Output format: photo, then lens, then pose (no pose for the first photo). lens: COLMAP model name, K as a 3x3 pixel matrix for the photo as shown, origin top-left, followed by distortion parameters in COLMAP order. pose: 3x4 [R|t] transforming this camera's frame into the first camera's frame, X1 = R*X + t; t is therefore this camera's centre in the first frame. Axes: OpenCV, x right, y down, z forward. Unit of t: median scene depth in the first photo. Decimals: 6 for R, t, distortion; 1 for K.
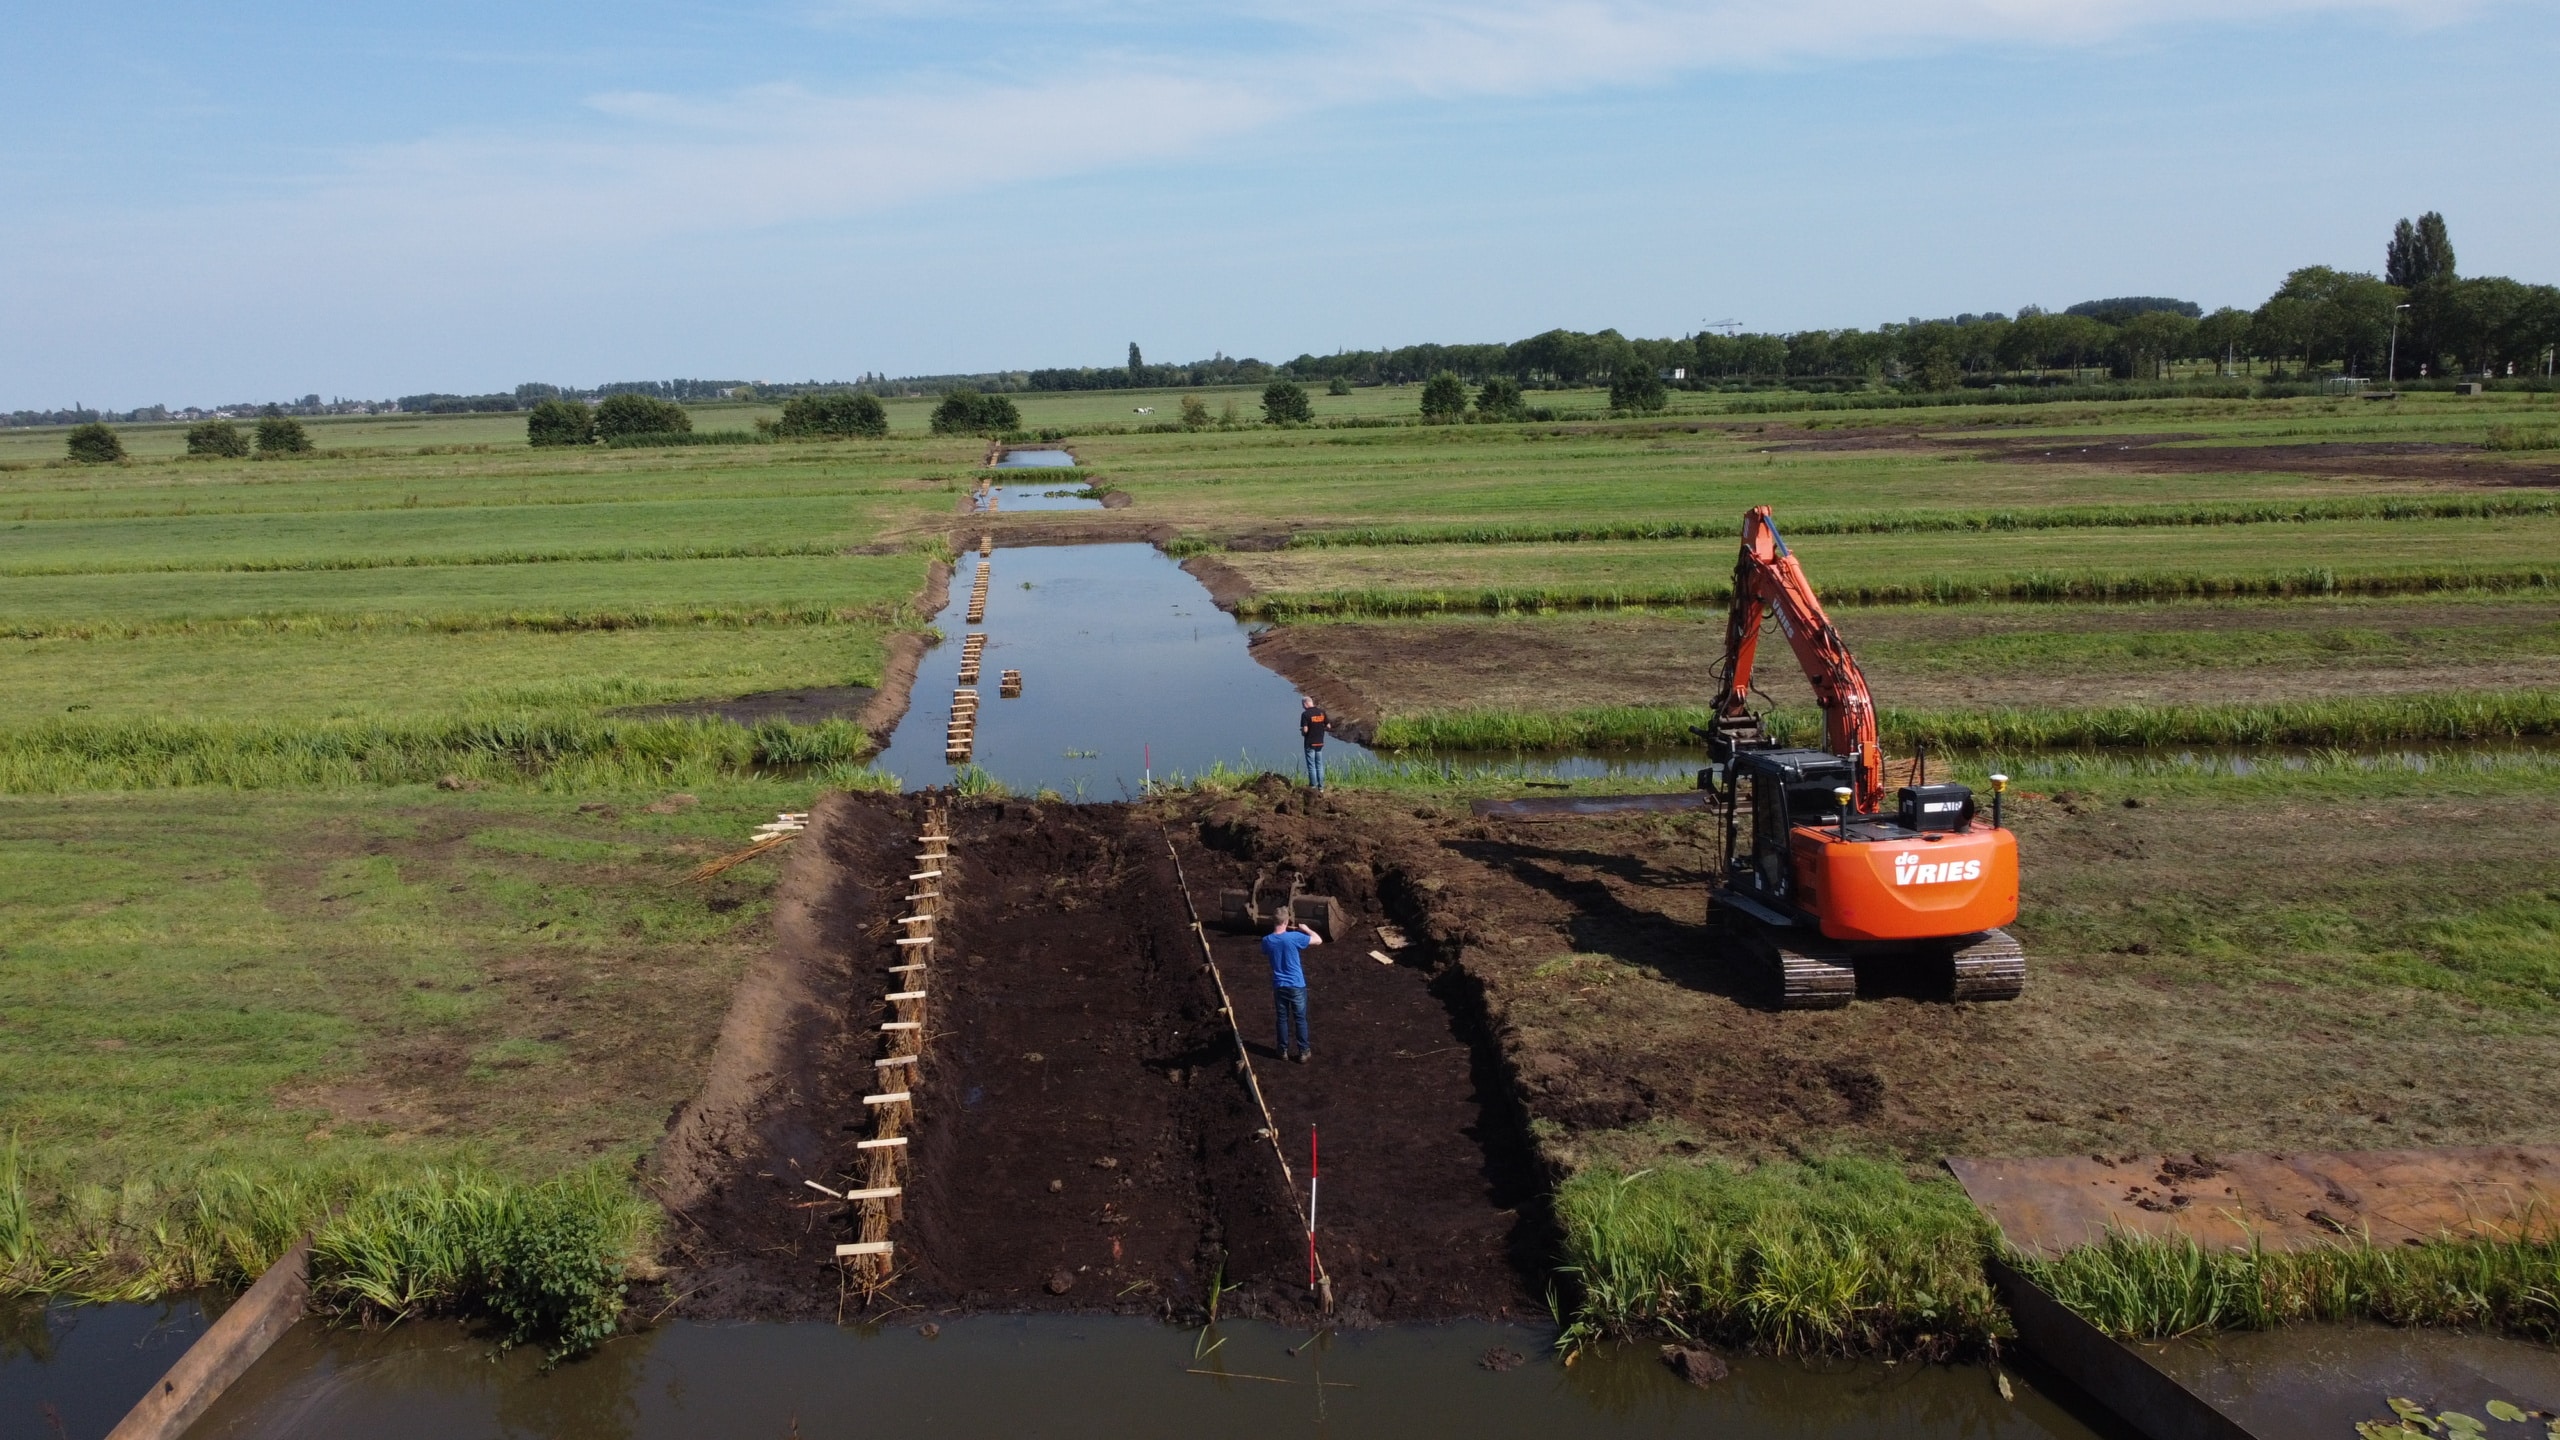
lens RADIAL K [[1906.0, 0, 1276.8], [0, 1906.0, 827.3], [0, 0, 1]] dist [-0.003879, -0.005135]
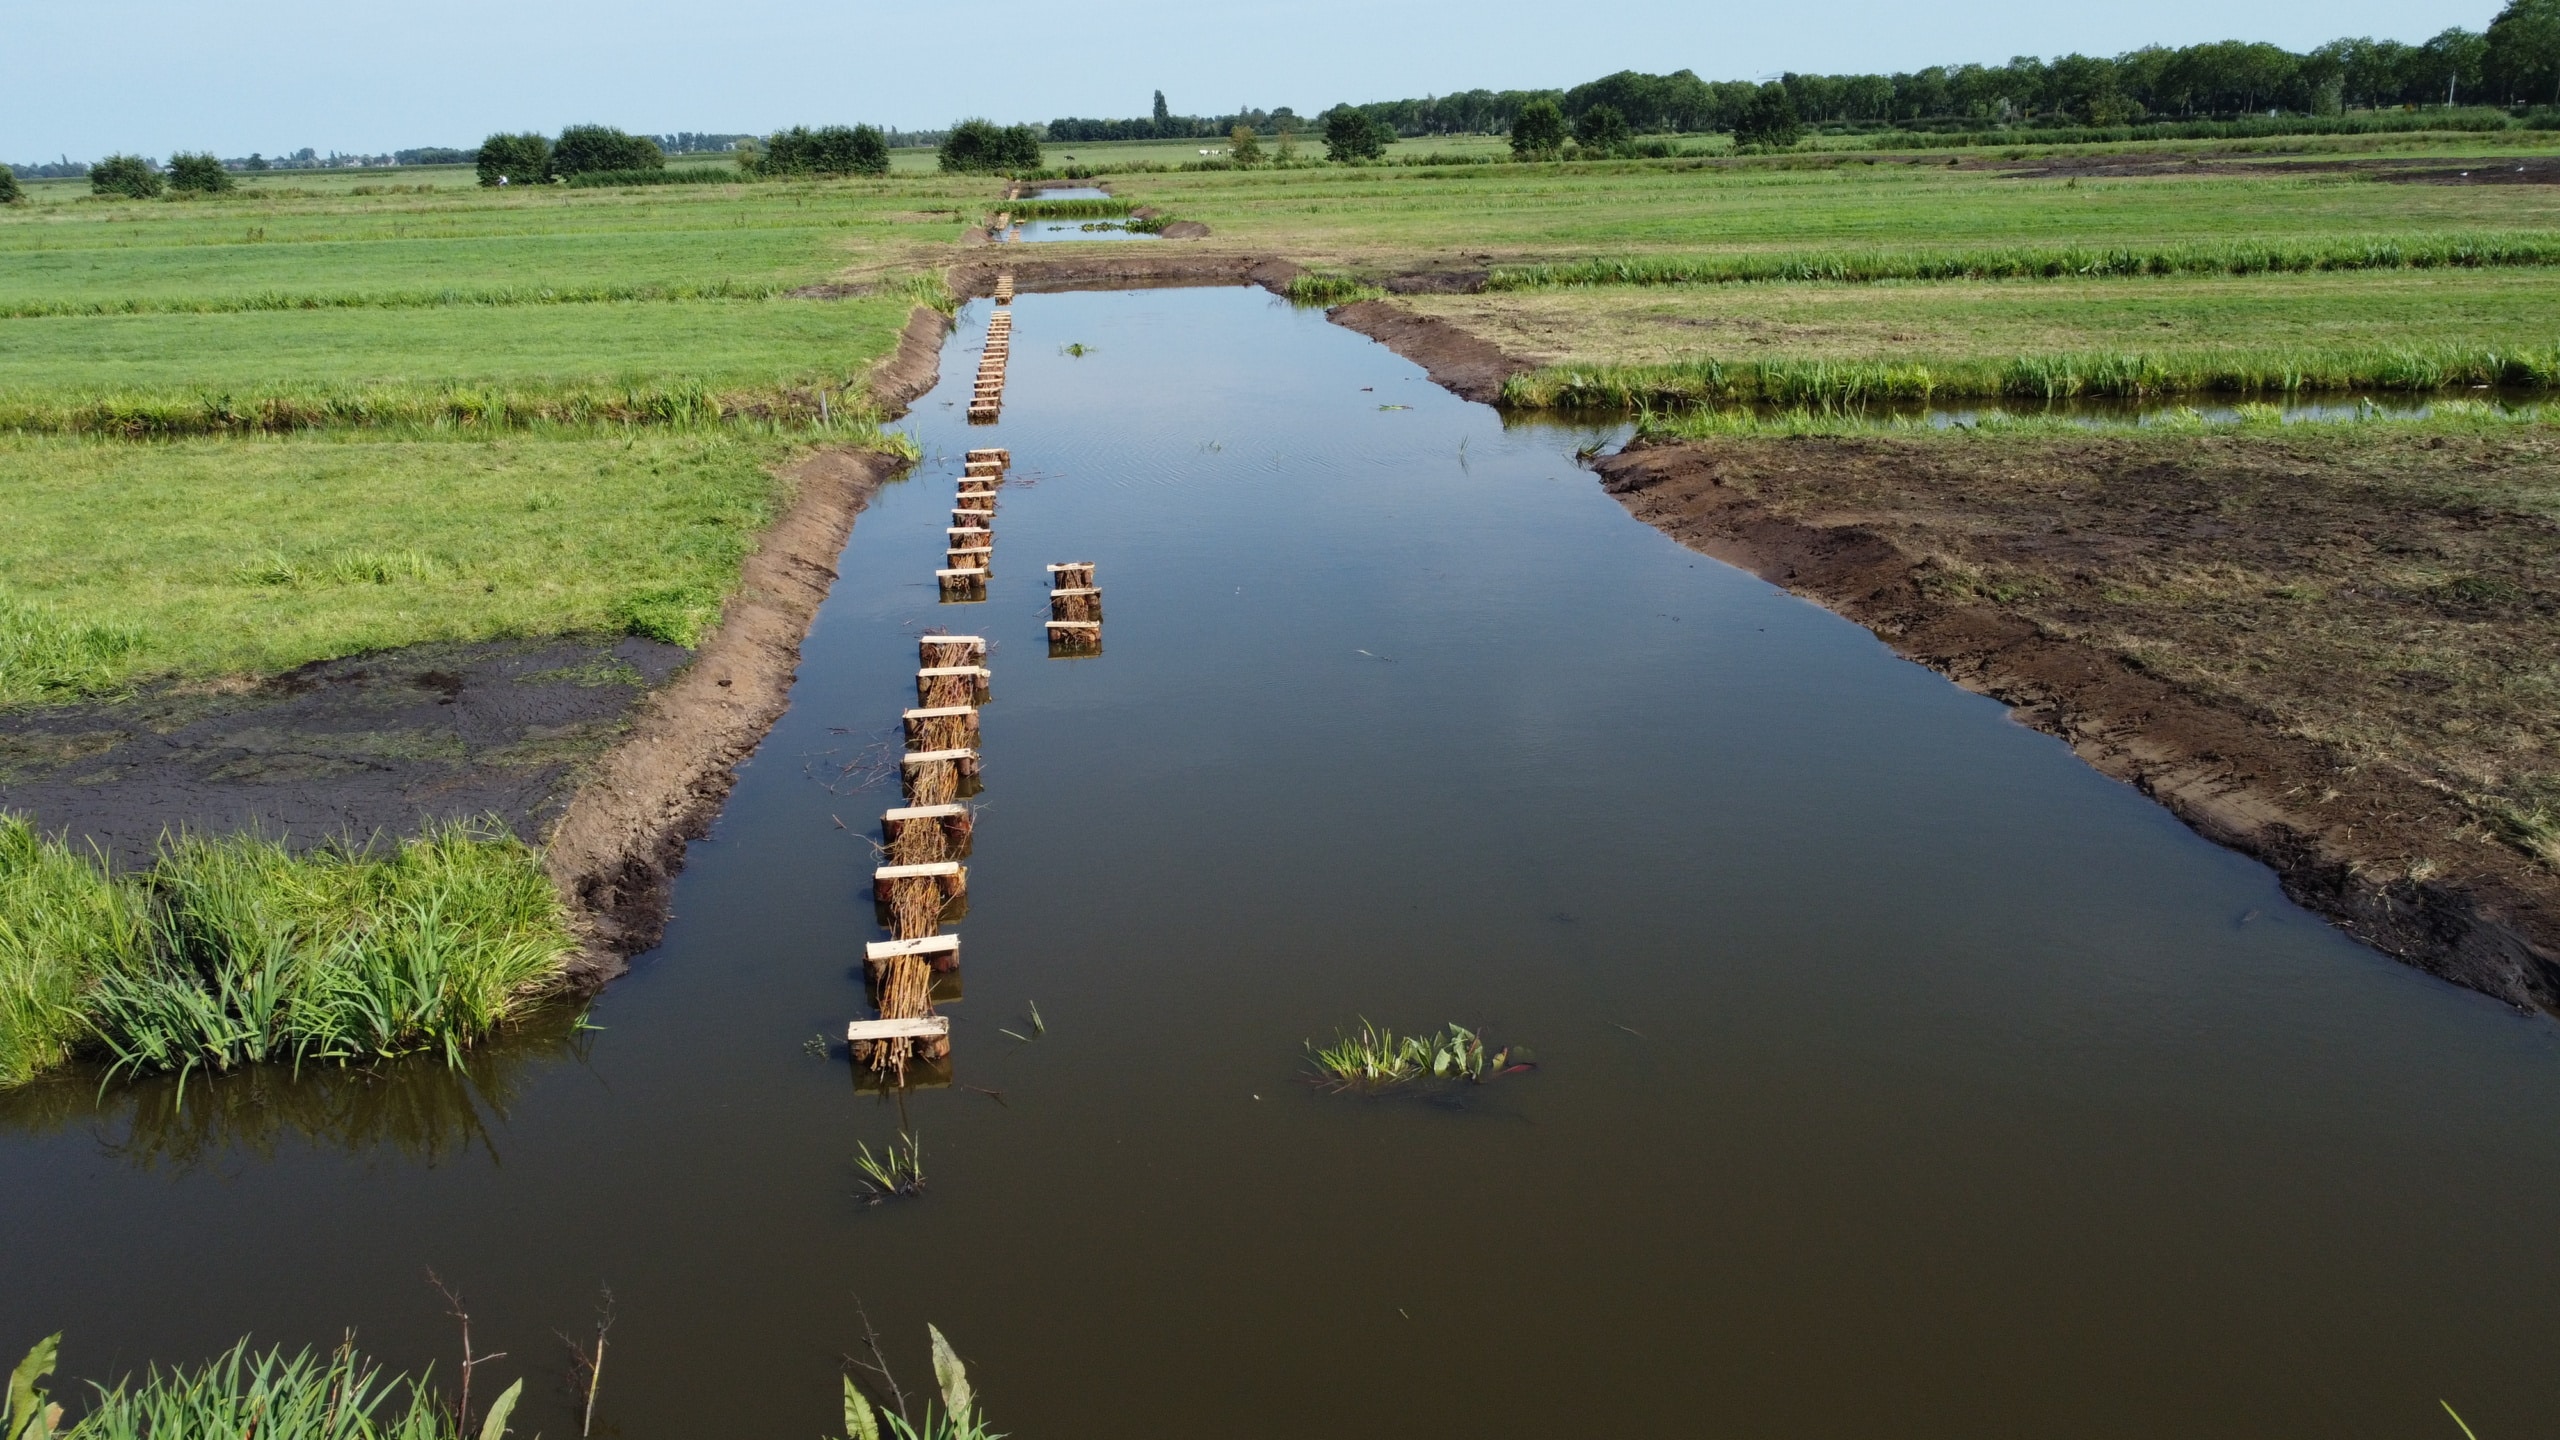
lens RADIAL K [[1928.4, 0, 1274.8], [0, 1928.4, 718.1], [0, 0, 1]] dist [-0.000739, -0.005275]
pose [[0.999909, 0.006621, -0.011775, -0.027675], [-0.005886, 0.998095, 0.061407, -0.022564], [0.012159, -0.061332, 0.998043, 0.179883]]
